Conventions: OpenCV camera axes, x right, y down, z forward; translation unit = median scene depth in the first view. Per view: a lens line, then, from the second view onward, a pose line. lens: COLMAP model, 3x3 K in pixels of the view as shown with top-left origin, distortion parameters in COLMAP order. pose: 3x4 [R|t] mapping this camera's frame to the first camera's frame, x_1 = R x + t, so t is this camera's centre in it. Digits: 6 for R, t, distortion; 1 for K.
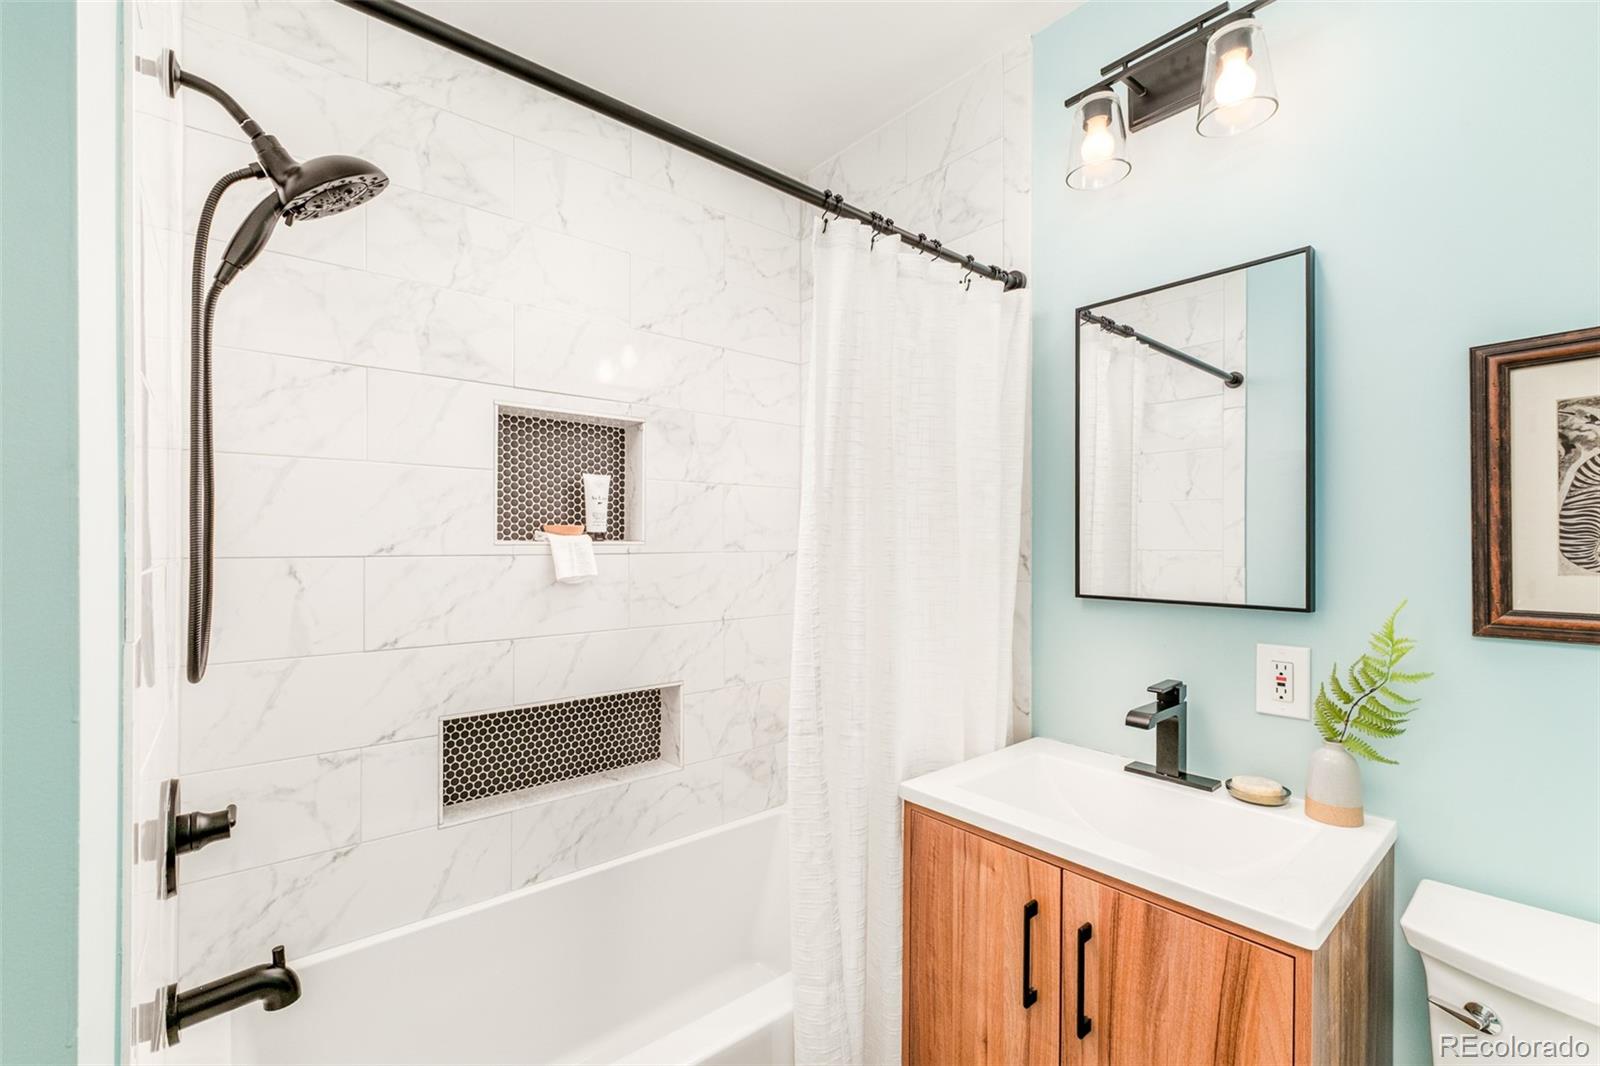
lens RADIAL K [[697.5, 0, 799.6], [0, 697.5, 536.1], [0, 0, 1]] dist [-0.000034, -0.000367]
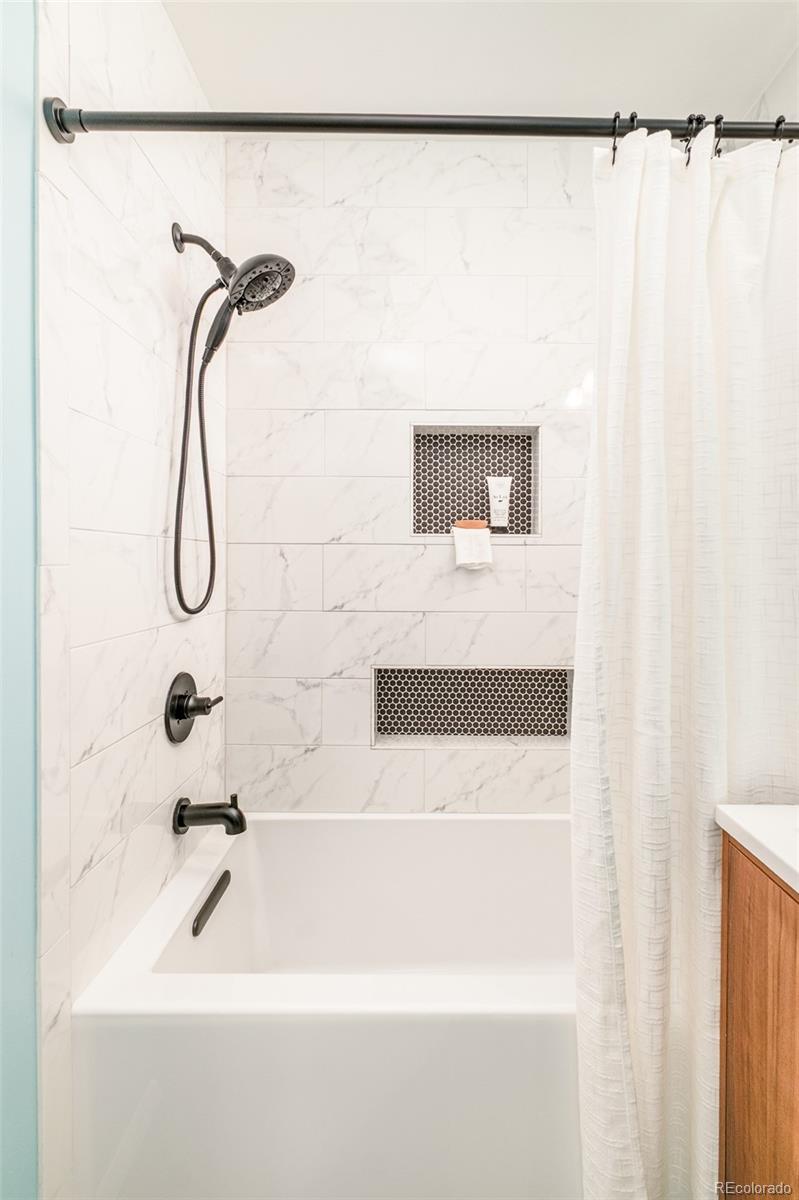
lens RADIAL K [[570.3, 0, 420.4], [0, 570.3, 563.4], [0, 0, 1]] dist [-0.001481, 0.000321]
pose [[0.765168, 0.003393, -0.643821, 0.258111], [0.000524, 0.999982, 0.005893, 0.058741], [0.643830, -0.004847, 0.765153, 0.229214]]
